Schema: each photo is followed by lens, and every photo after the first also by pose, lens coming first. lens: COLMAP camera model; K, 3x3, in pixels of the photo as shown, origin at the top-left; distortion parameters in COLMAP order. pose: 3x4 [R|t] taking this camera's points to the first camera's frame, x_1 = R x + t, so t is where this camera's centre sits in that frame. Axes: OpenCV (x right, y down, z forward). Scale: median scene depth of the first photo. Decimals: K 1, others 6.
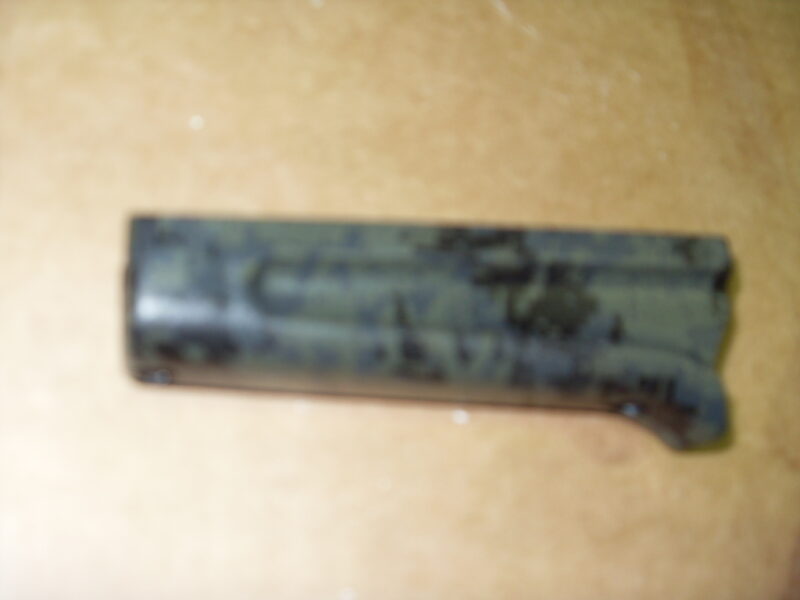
lens RADIAL K [[886.9, 0, 384.2], [0, 886.9, 299.5], [0, 0, 1]] dist [-0.167680, 0.058884]
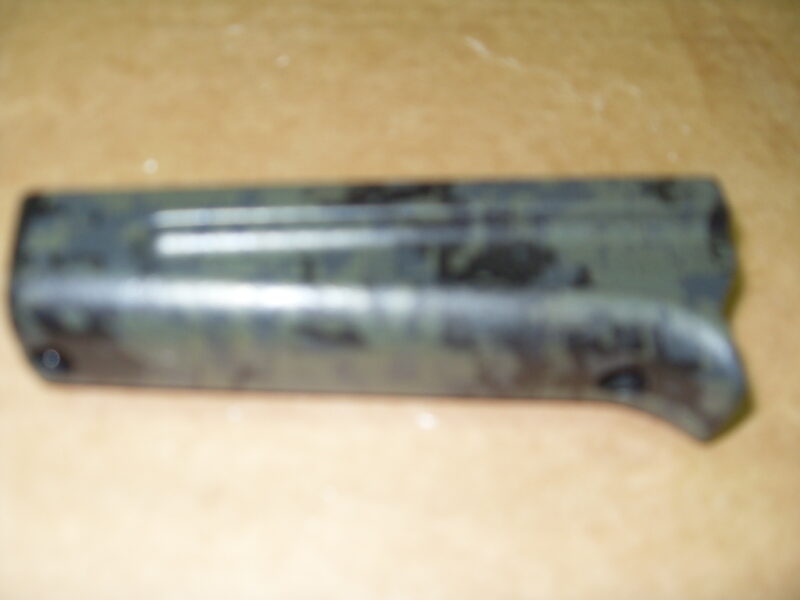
lens RADIAL K [[886.9, 0, 384.2], [0, 886.9, 299.5], [0, 0, 1]] dist [-0.167680, 0.058884]
pose [[0.970854, -0.145573, -0.190394, 0.180624], [0.087825, 0.955232, -0.282523, 0.210013], [0.222999, 0.257568, 0.940176, 0.120588]]
